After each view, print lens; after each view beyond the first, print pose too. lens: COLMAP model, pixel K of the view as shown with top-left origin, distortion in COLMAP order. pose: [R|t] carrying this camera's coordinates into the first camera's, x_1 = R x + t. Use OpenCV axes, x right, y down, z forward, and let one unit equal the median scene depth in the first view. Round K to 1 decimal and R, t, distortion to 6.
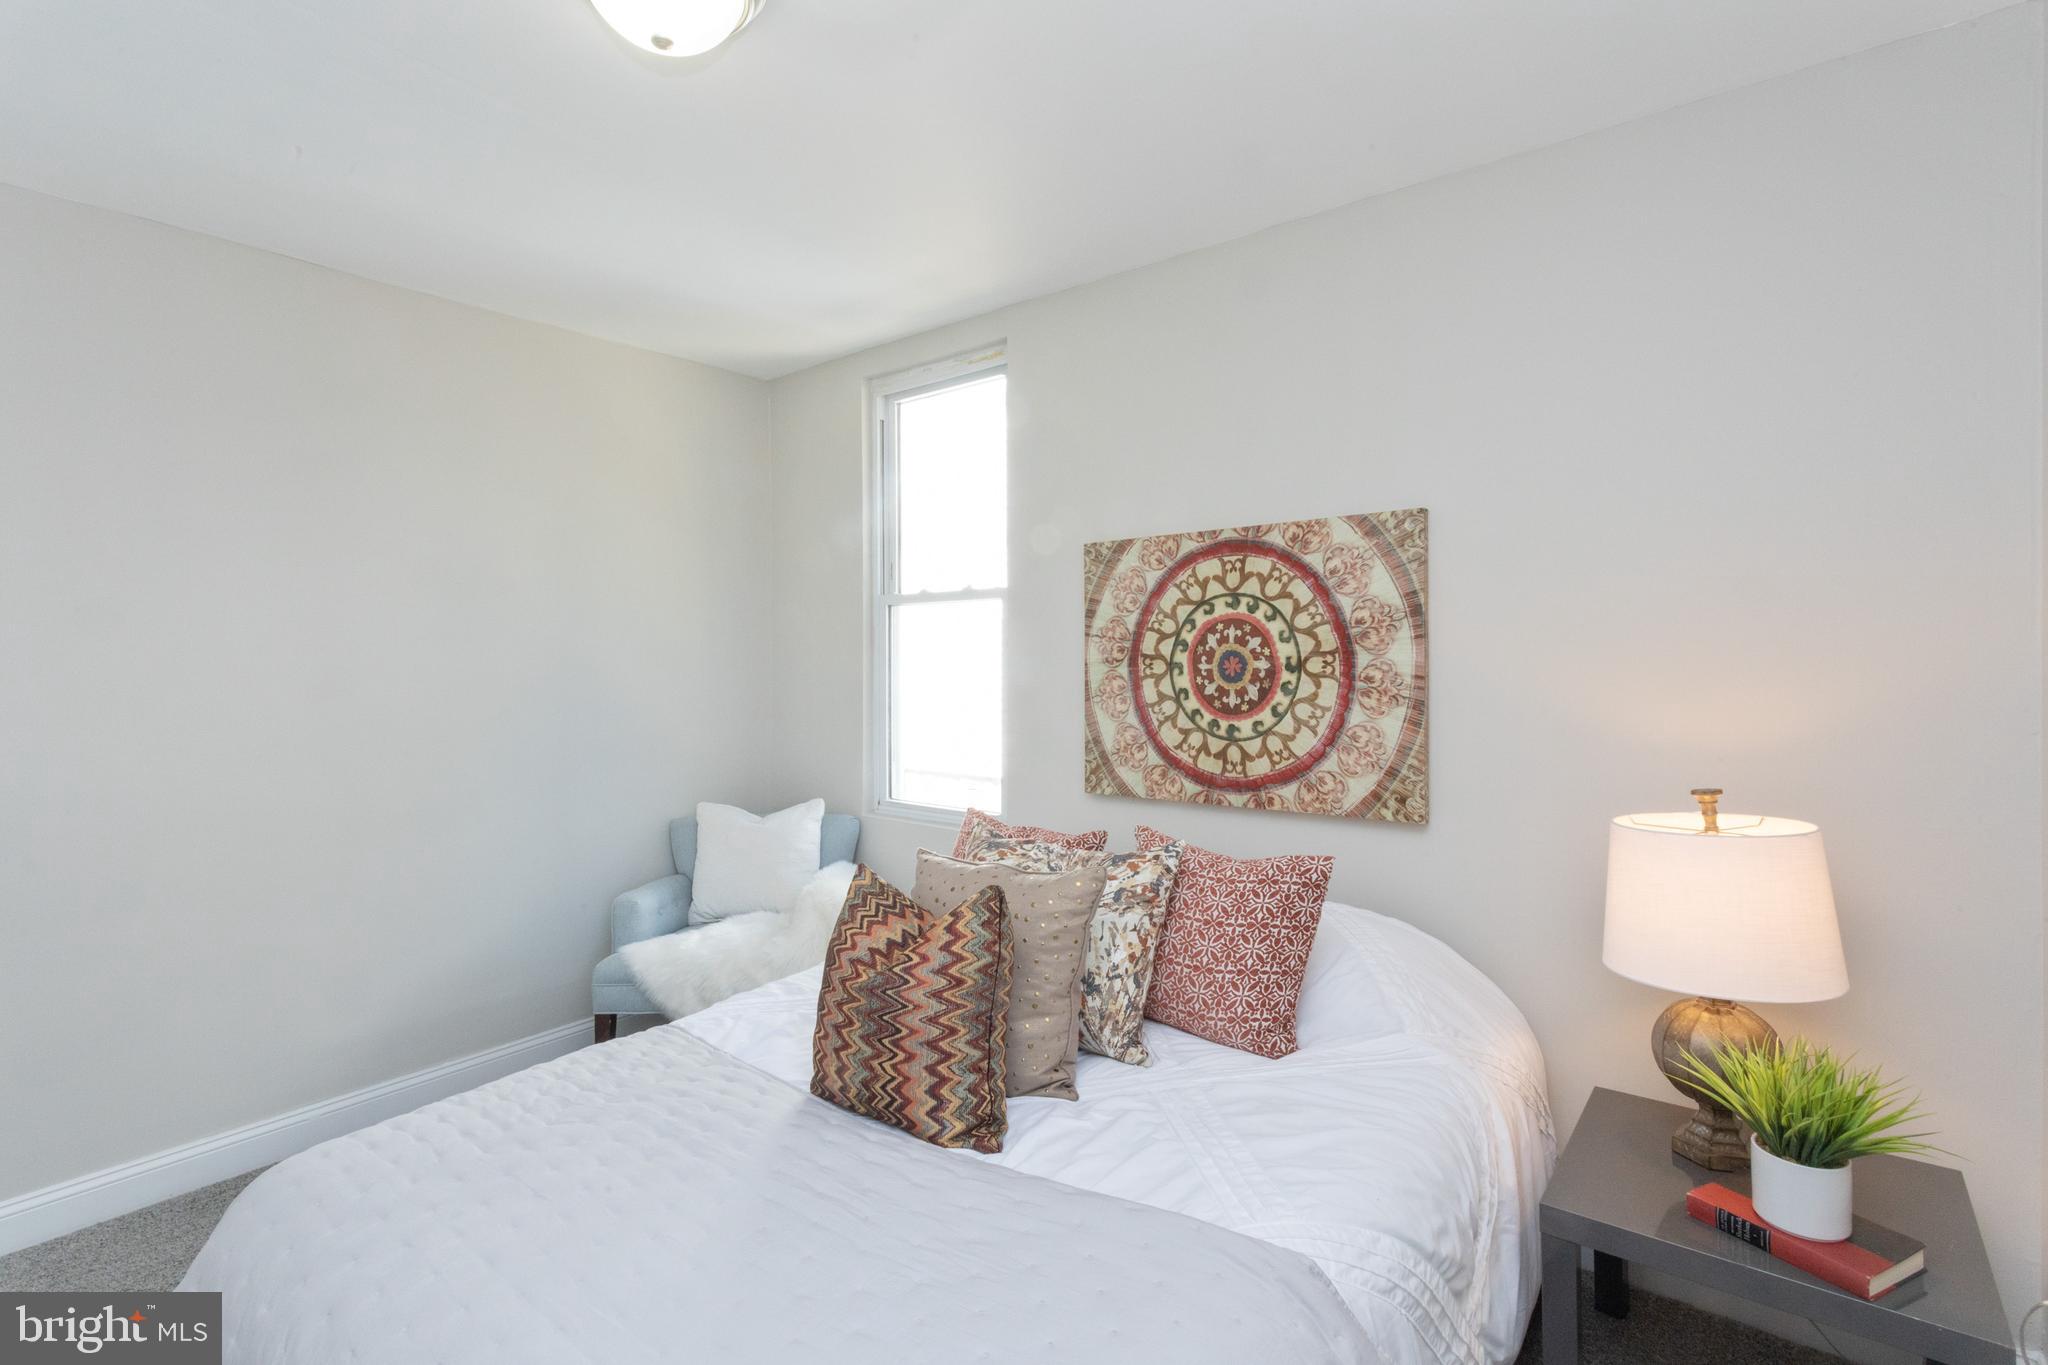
lens RADIAL K [[971.1, 0, 1022.7], [0, 971.1, 667.4], [0, 0, 1]] dist [-0.000575, 0.001506]
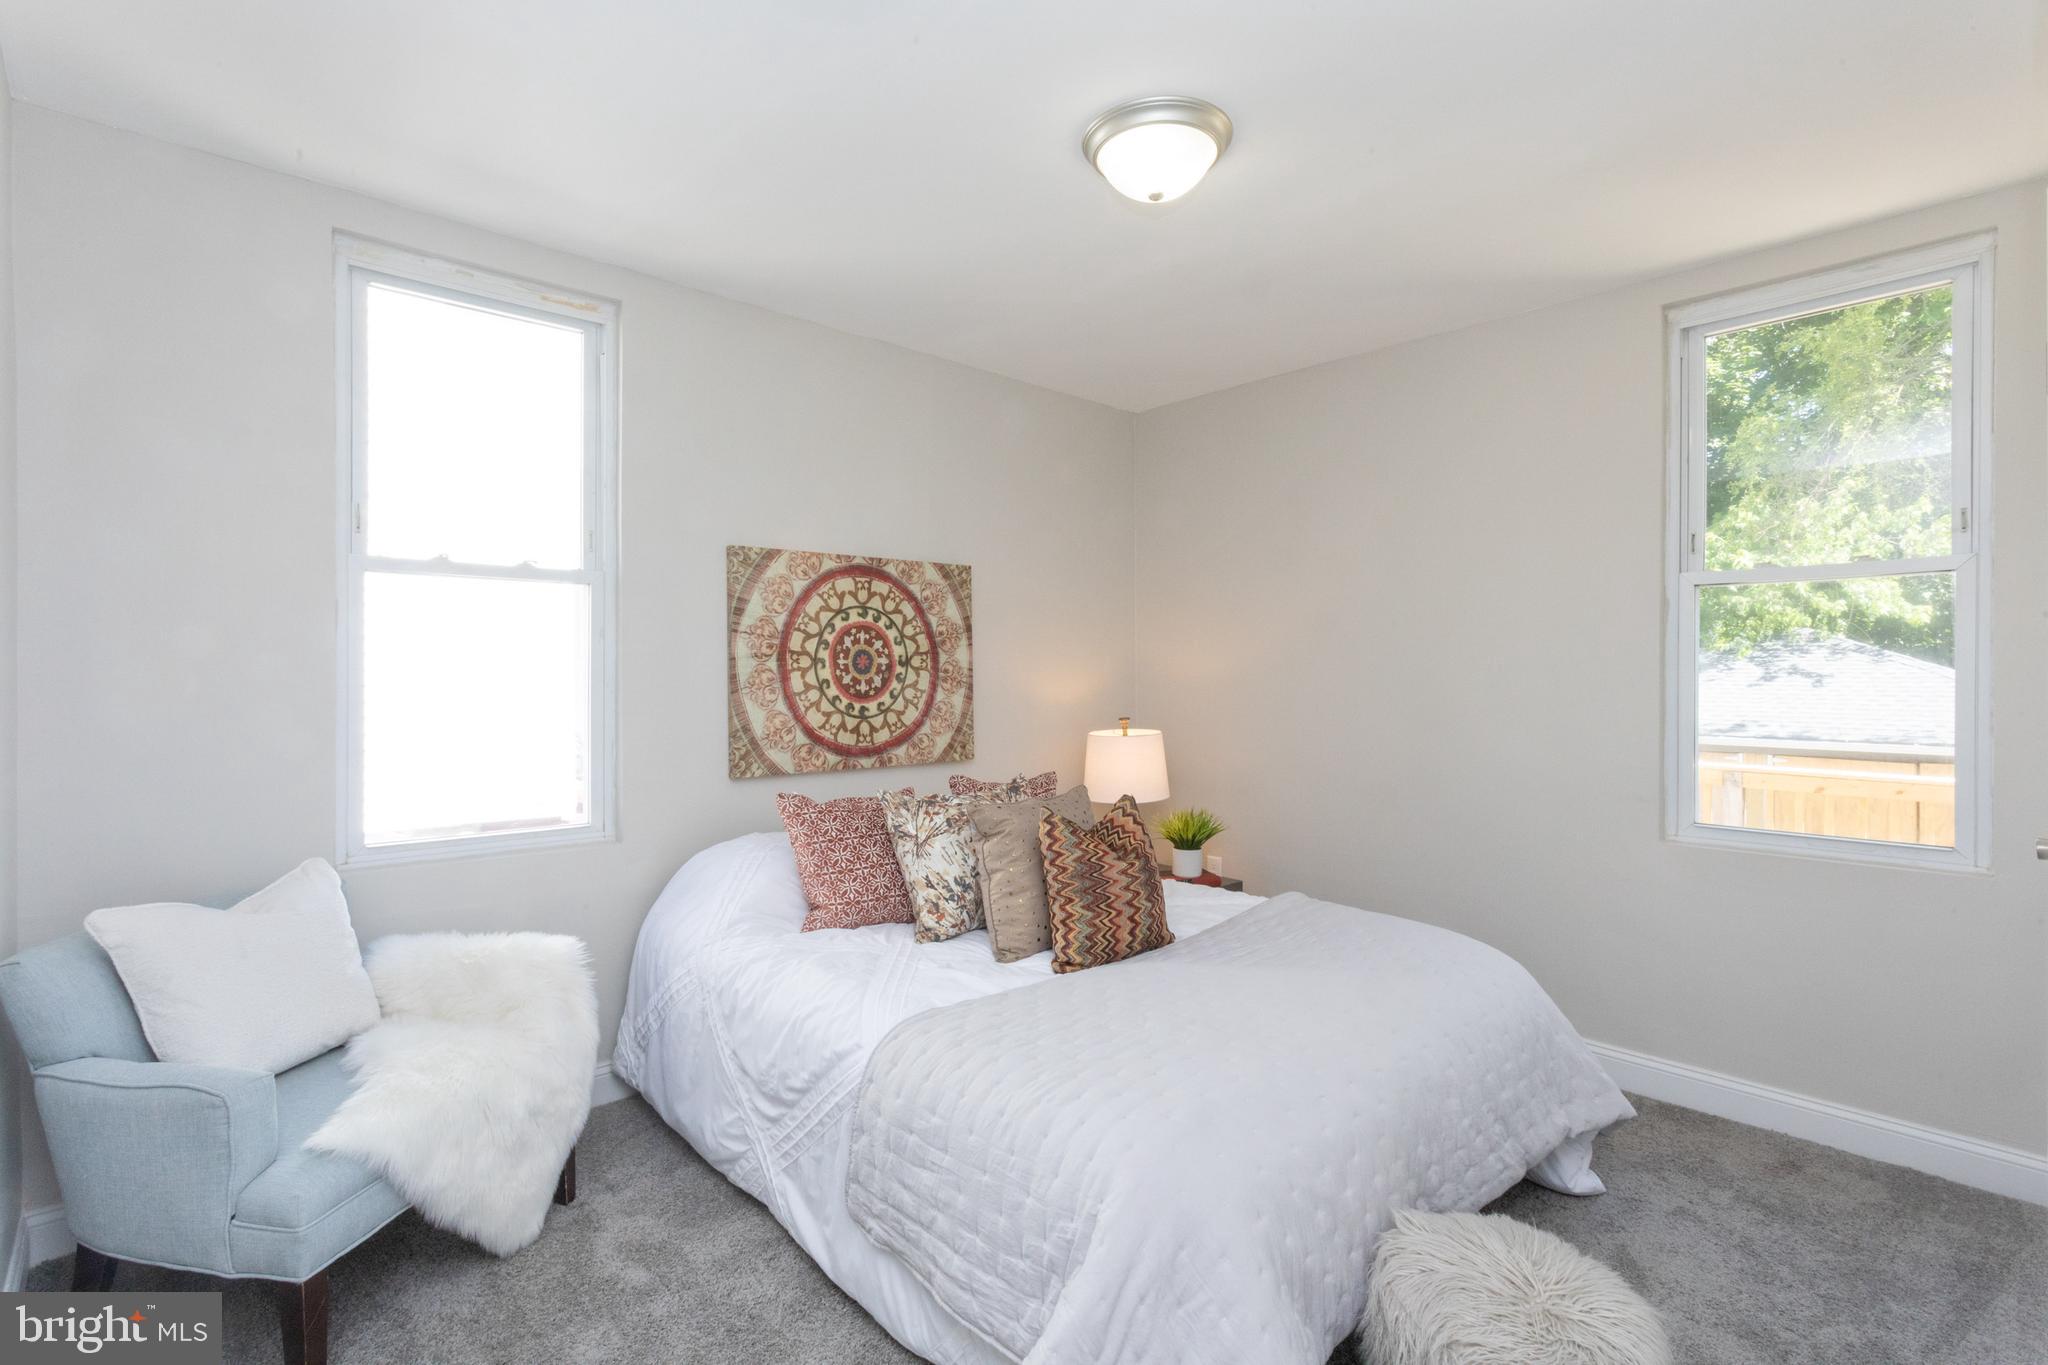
lens RADIAL K [[971.1, 0, 1029.9], [0, 971.1, 676.7], [0, 0, 1]] dist [-0.000575, 0.001506]
pose [[0.158652, -0.006386, 0.987314, -1.018636], [-0.004972, 0.999961, 0.007267, 0.008172], [-0.987322, -0.006062, 0.158614, 0.553449]]
